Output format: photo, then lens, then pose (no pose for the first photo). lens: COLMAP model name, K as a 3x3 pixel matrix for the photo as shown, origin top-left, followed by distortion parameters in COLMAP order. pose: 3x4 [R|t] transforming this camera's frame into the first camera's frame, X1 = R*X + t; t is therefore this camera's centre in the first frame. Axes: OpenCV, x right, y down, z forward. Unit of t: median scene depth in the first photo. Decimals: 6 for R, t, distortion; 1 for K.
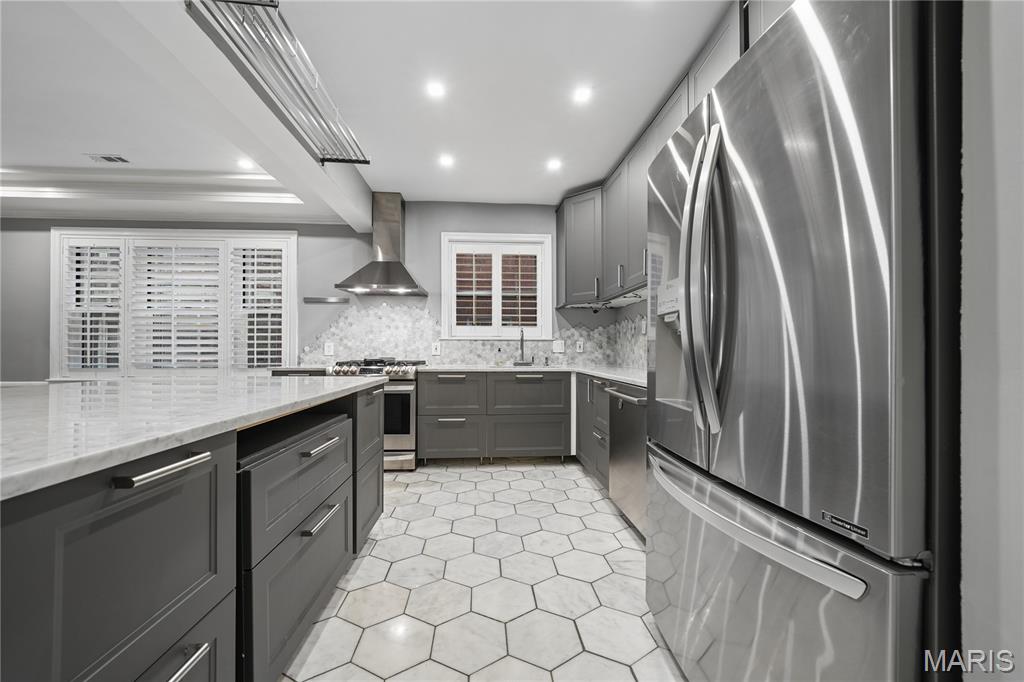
lens RADIAL K [[392.4, 0, 516.3], [0, 392.4, 343.2], [0, 0, 1]] dist [-0.019566, -0.000141]
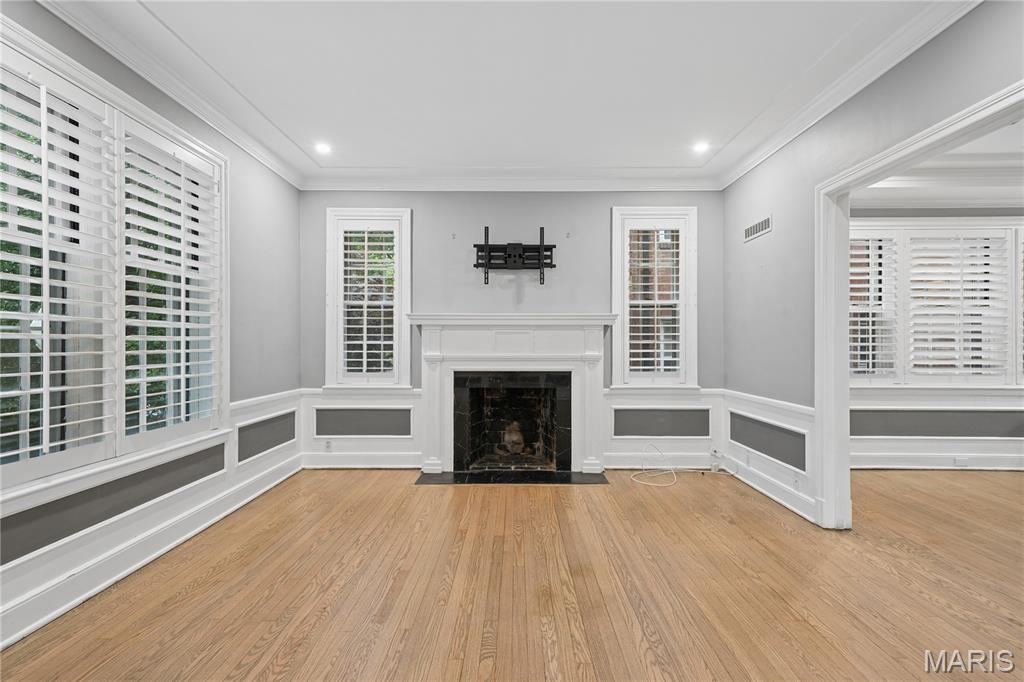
lens RADIAL K [[486.7, 0, 509.7], [0, 486.7, 340.1], [0, 0, 1]] dist [0.017240, 0.000267]
pose [[0.995600, -0.001099, -0.093702, -1.733793], [0.000340, 0.999967, -0.008120, -0.004322], [0.093708, 0.008052, 0.995567, -0.223513]]
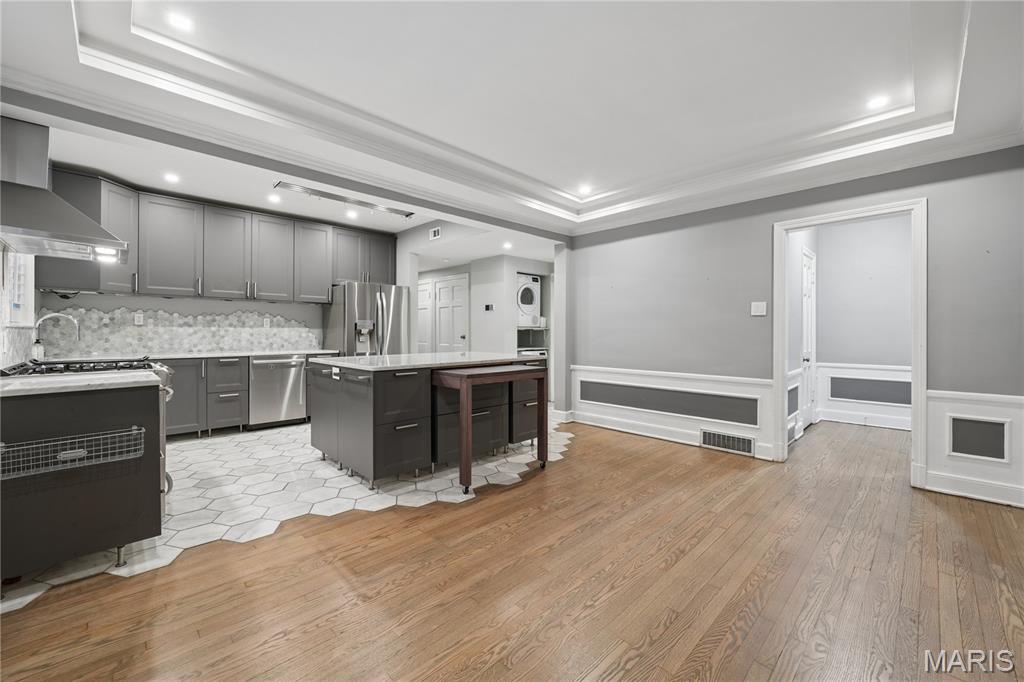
lens RADIAL K [[409.8, 0, 520.1], [0, 409.8, 334.4], [0, 0, 1]] dist [-0.003749, 0.001141]
pose [[-0.644286, -0.009192, 0.764730, -1.187820], [-0.003402, 0.999952, 0.009153, -0.006415], [-0.764777, 0.003296, -0.644286, 0.808665]]
